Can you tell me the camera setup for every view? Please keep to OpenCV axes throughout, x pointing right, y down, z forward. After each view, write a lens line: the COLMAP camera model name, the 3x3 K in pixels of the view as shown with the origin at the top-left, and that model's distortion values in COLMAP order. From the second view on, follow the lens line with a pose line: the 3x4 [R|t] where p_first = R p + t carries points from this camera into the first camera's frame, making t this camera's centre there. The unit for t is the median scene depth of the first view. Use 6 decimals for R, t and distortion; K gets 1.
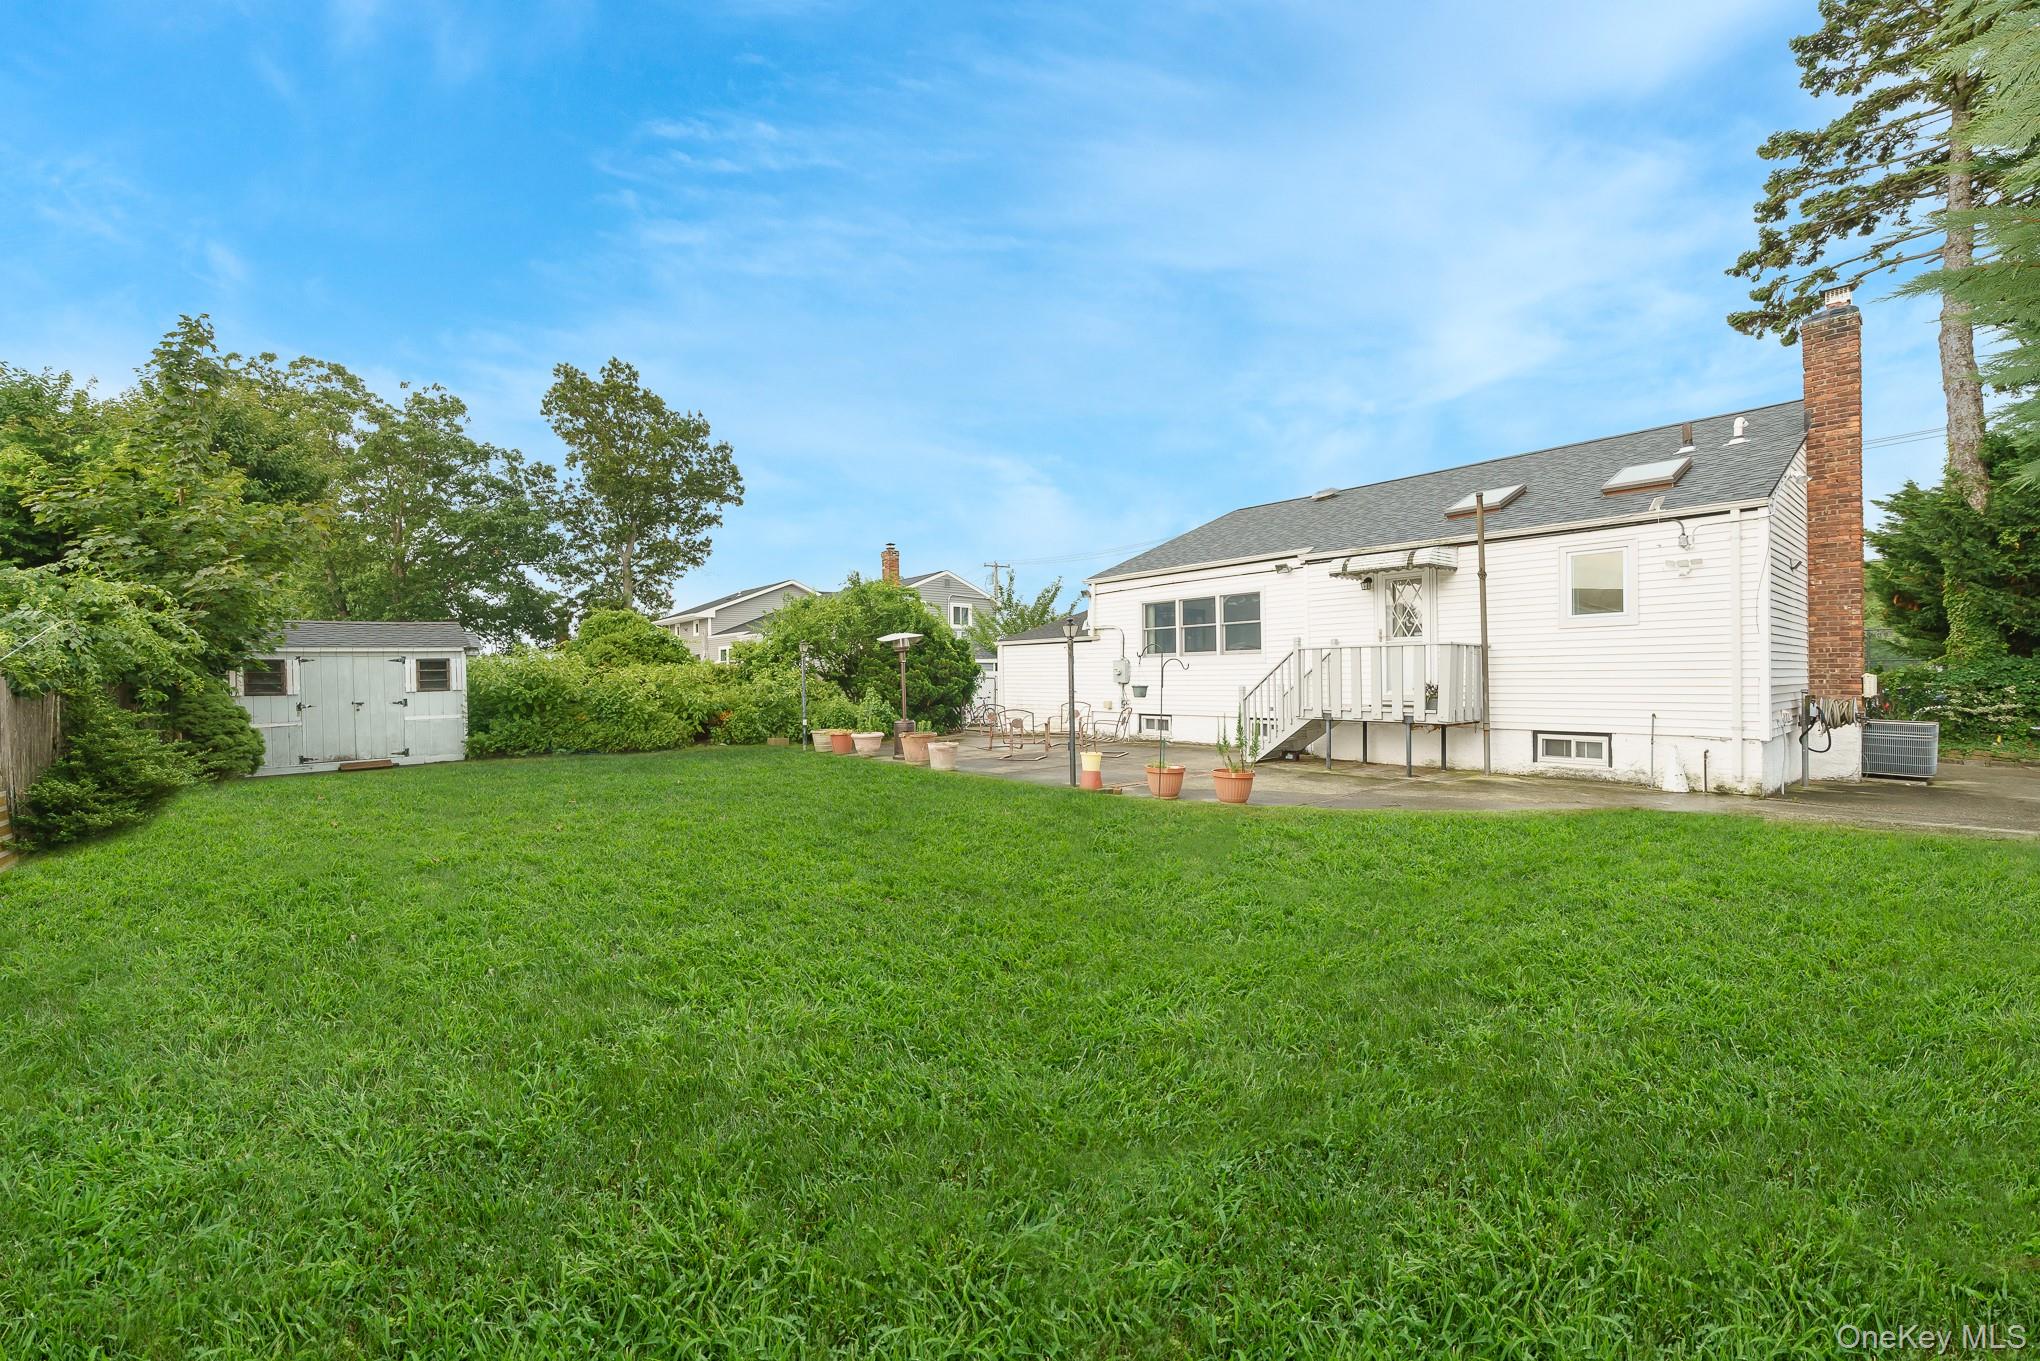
lens RADIAL K [[822.1, 0, 1092.7], [0, 822.1, 668.8], [0, 0, 1]] dist [-0.002931, 0.000353]
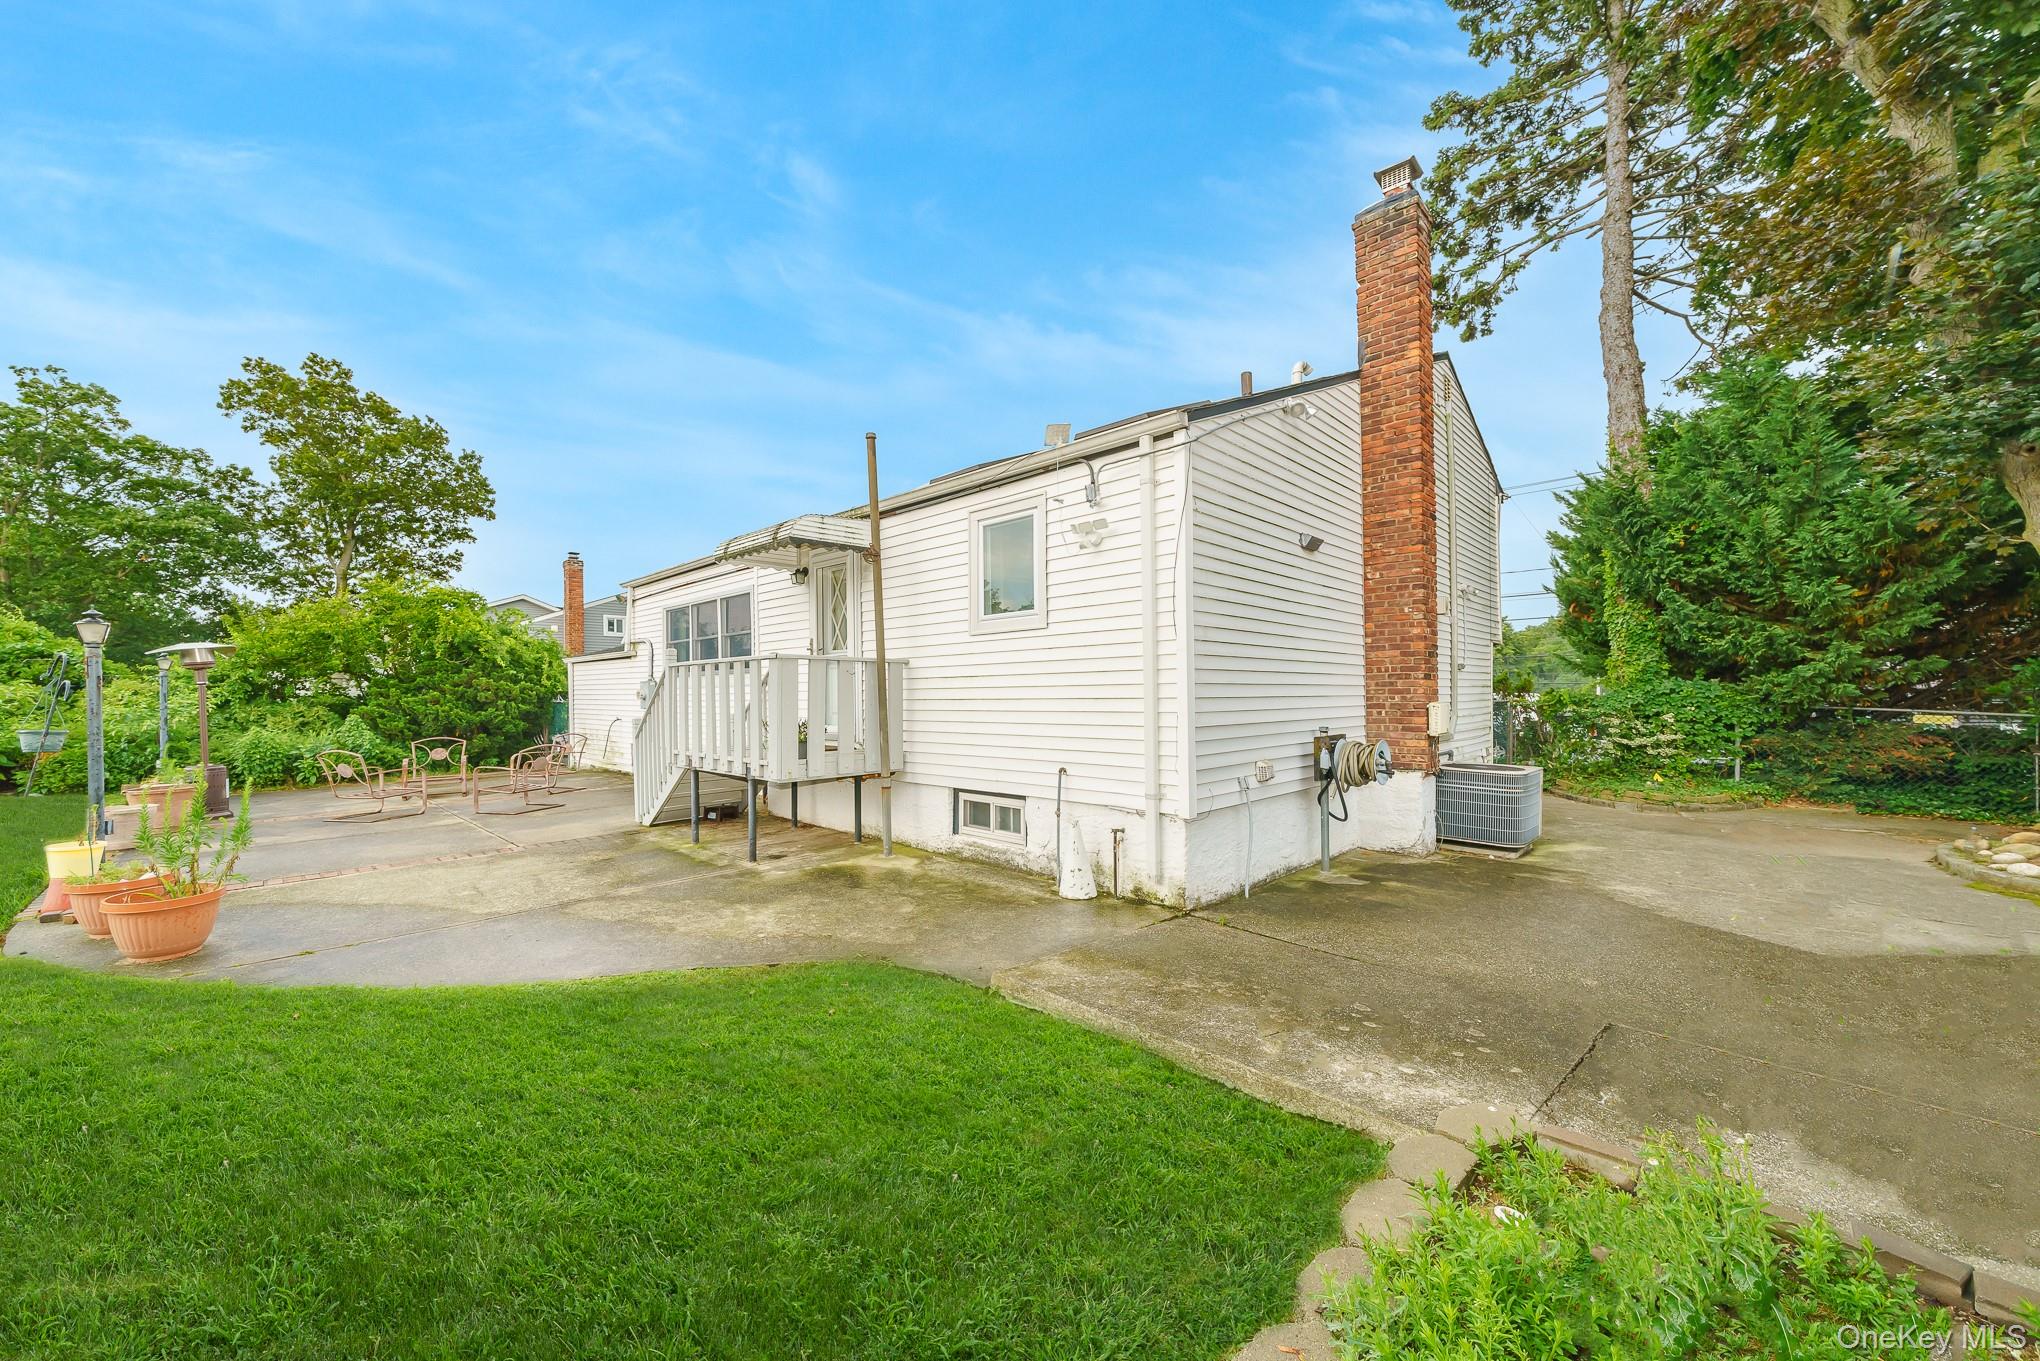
lens RADIAL K [[749.7, 0, 1021.1], [0, 749.7, 677.8], [0, 0, 1]] dist [-0.002483, -0.000324]
pose [[0.997314, 0.002063, 0.073219, 0.374997], [-0.001043, 0.999902, -0.013963, -0.004159], [-0.073240, 0.013849, 0.997218, 0.262462]]
